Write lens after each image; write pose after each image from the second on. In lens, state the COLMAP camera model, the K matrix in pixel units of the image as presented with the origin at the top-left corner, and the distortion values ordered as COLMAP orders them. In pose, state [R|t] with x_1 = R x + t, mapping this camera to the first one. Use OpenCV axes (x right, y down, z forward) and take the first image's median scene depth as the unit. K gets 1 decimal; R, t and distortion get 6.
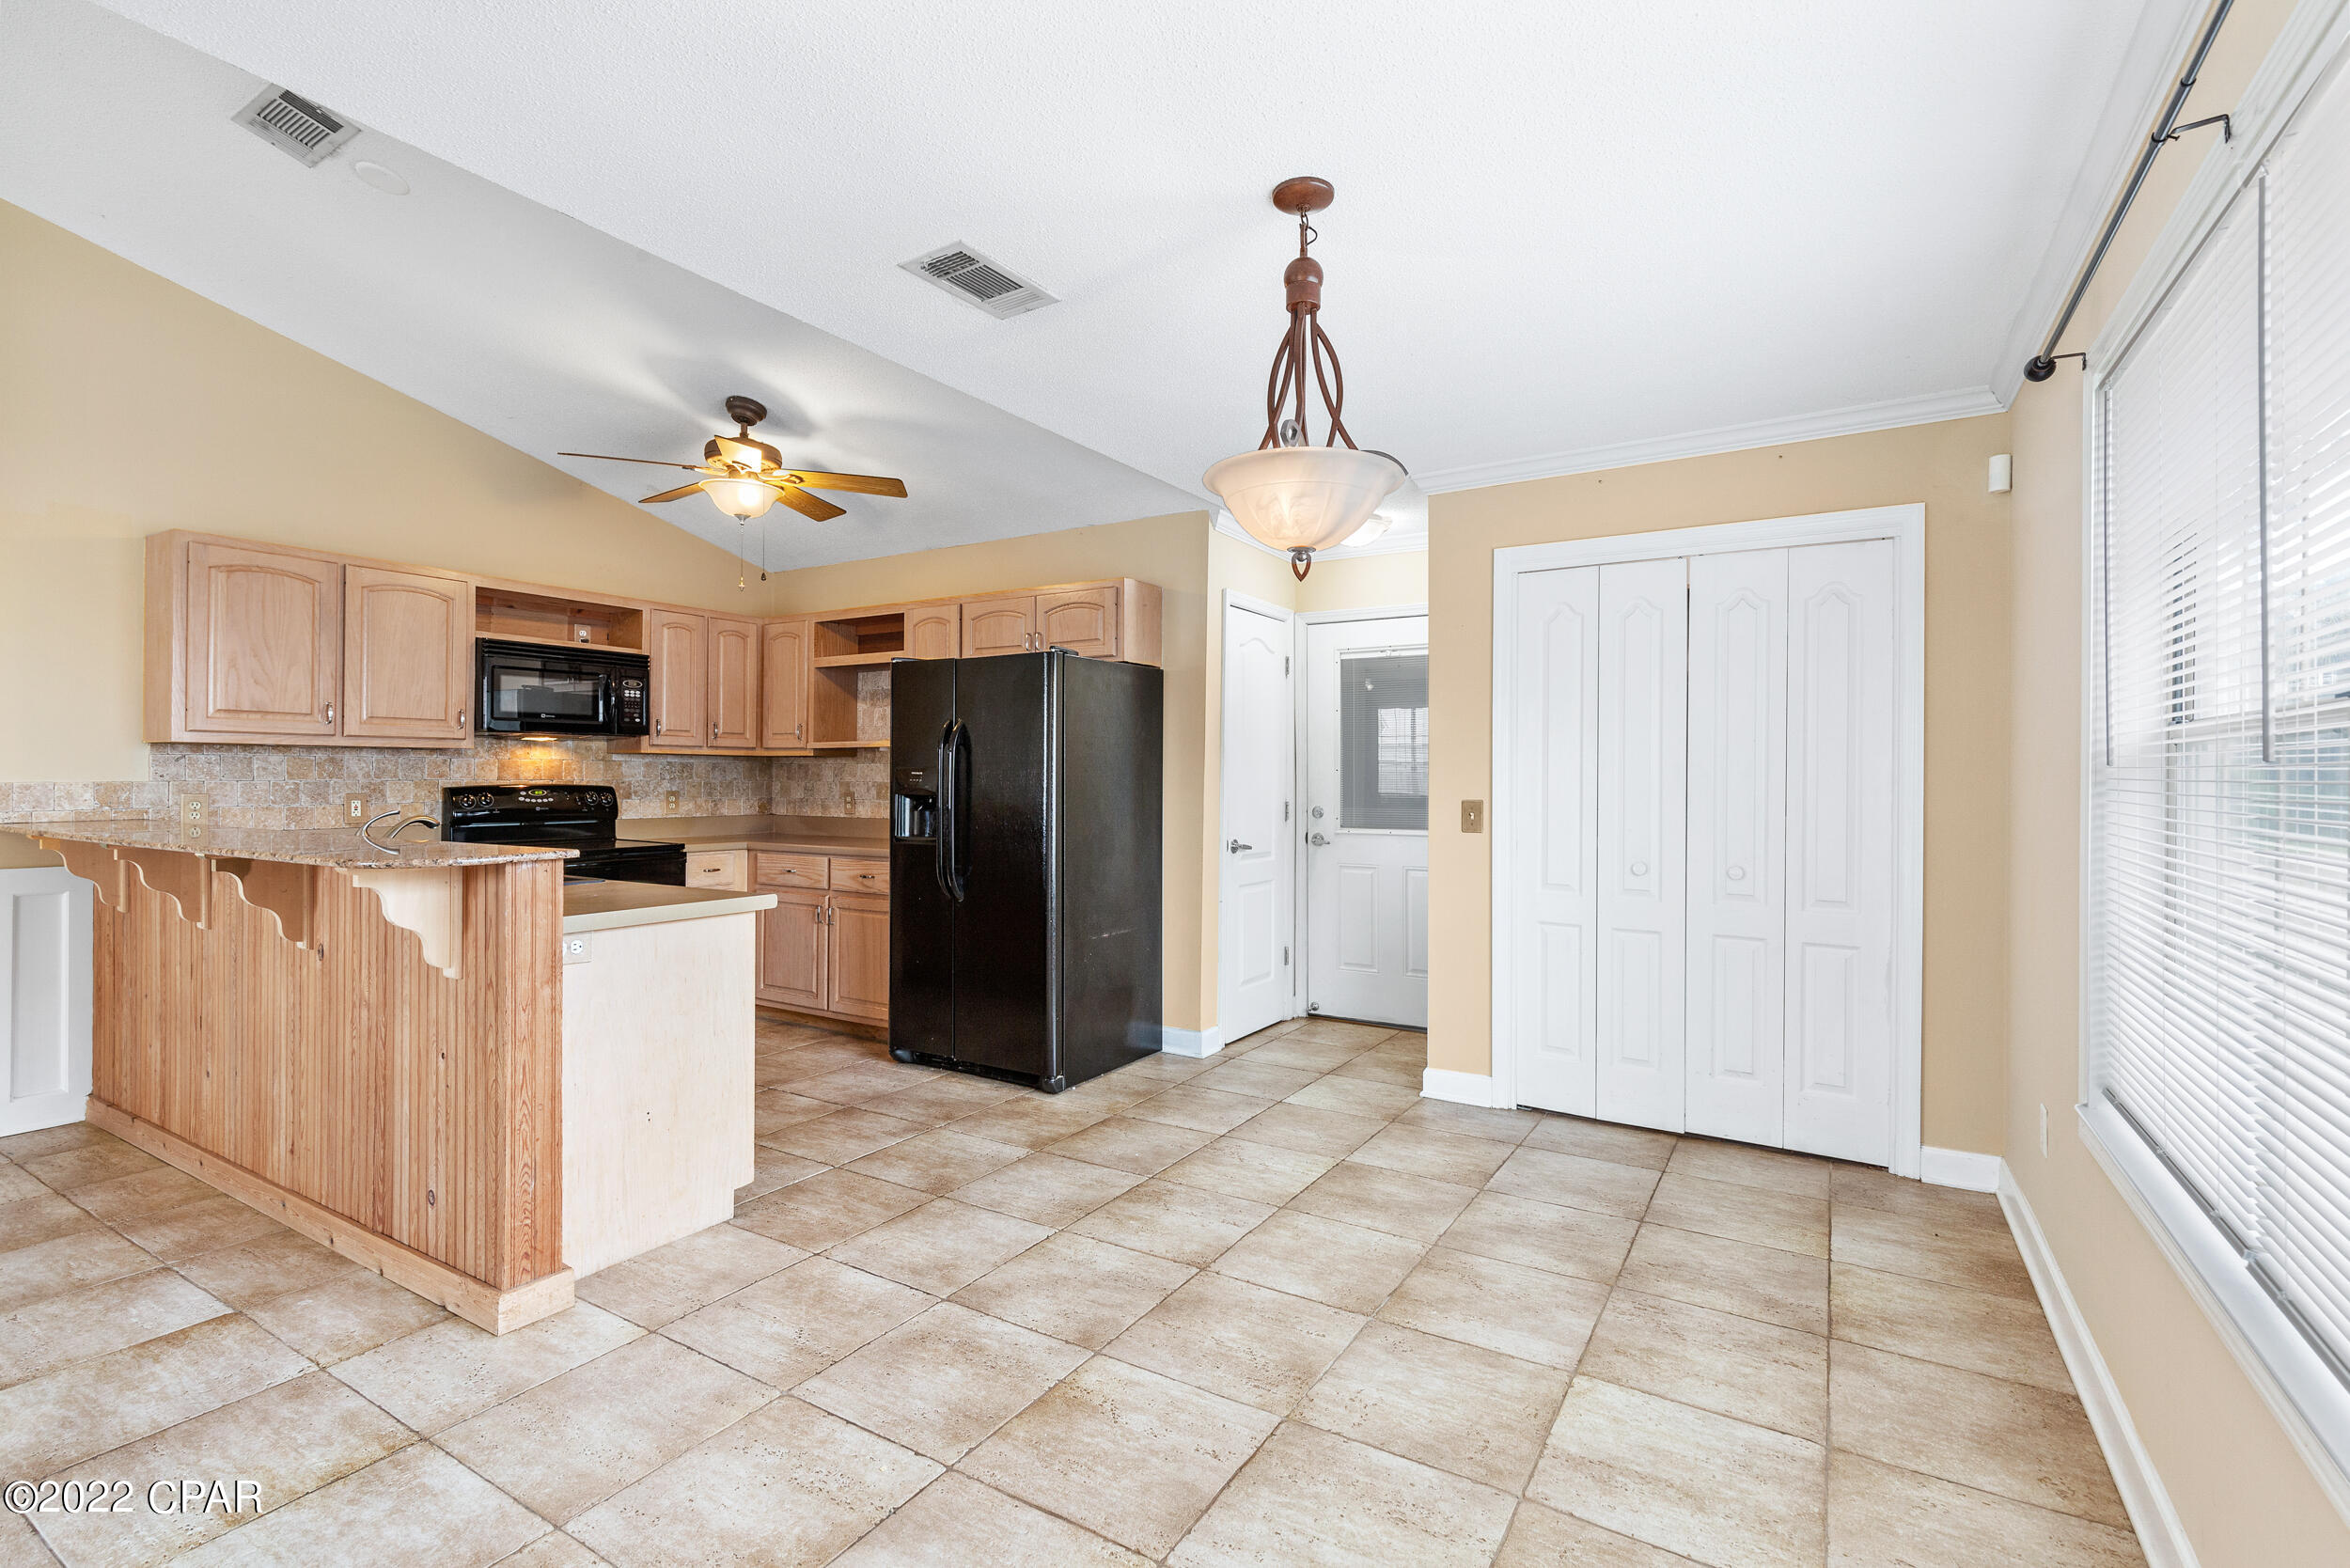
lens RADIAL K [[1077.2, 0, 1171.1], [0, 1077.2, 772.1], [0, 0, 1]] dist [0.013462, -0.002691]
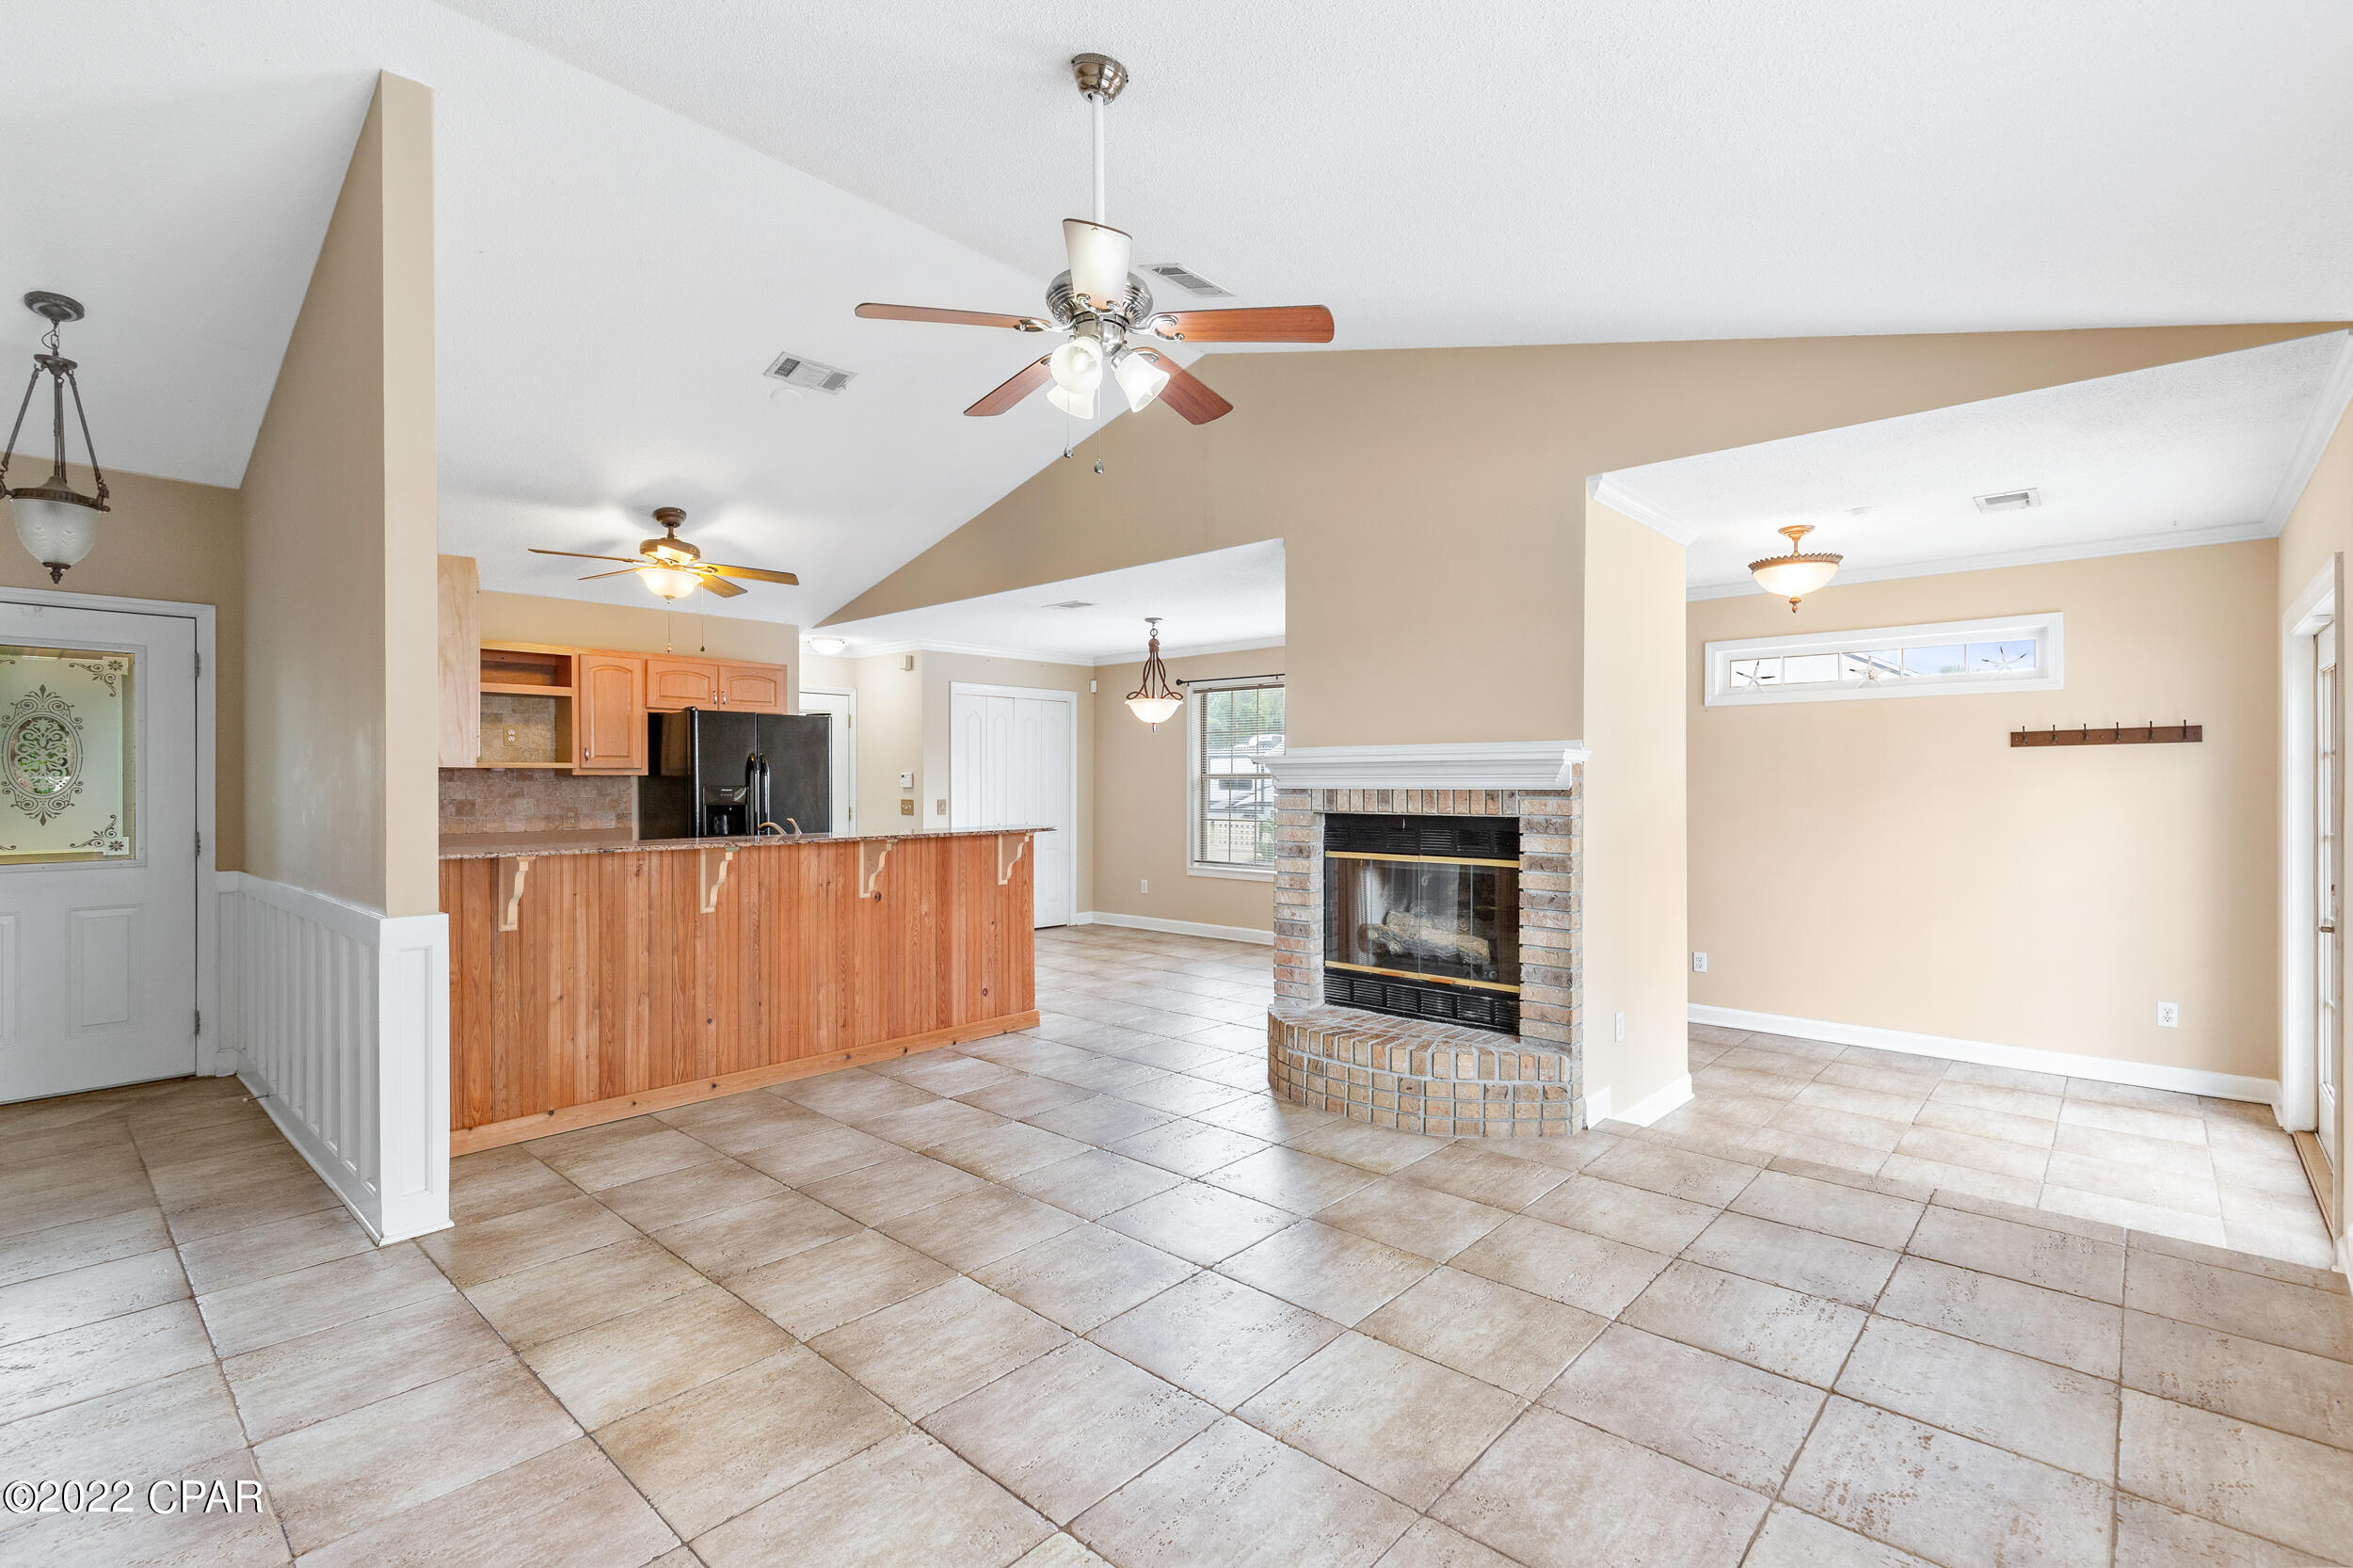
lens RADIAL K [[1078.6, 0, 1185.5], [0, 1078.6, 784.6], [0, 0, 1]] dist [0.013462, -0.002691]
pose [[0.178509, -0.006921, 0.983914, -2.746454], [0.004503, 0.999971, 0.006217, -0.020734], [-0.983928, 0.003320, 0.178534, 0.250928]]
